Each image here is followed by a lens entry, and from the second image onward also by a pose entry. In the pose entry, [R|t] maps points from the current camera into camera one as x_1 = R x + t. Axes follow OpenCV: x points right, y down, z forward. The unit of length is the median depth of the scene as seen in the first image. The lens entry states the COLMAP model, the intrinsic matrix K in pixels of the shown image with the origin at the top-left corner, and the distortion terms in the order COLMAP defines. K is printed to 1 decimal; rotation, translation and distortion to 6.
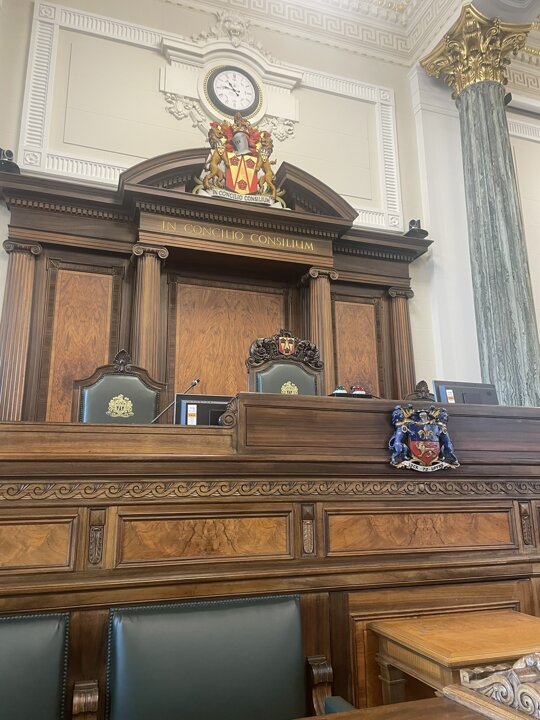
lens RADIAL K [[549.6, 0, 268.1], [0, 549.6, 357.2], [0, 0, 1]] dist [0.059782, -0.032412]
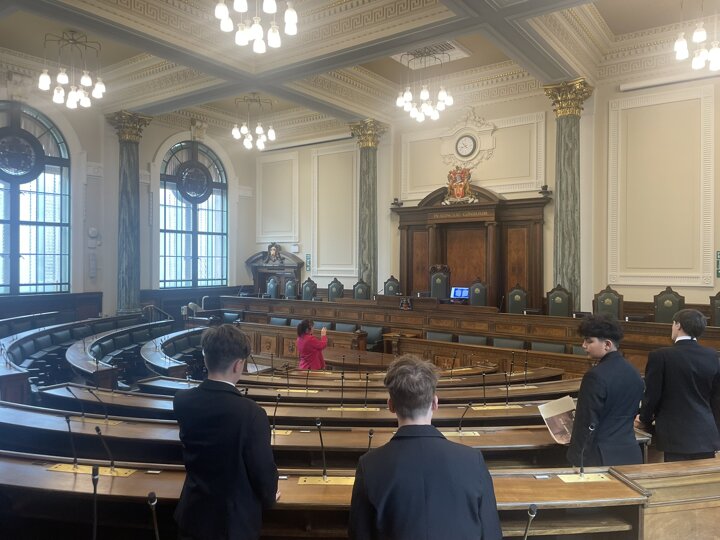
lens RADIAL K [[549.6, 0, 363.0], [0, 549.6, 265.3], [0, 0, 1]] dist [0.059782, -0.032412]
pose [[0.575403, 0.022916, -0.817549, 1.908091], [0.189891, 0.968548, 0.160797, -0.501613], [0.795520, -0.247769, 0.552954, -0.958908]]
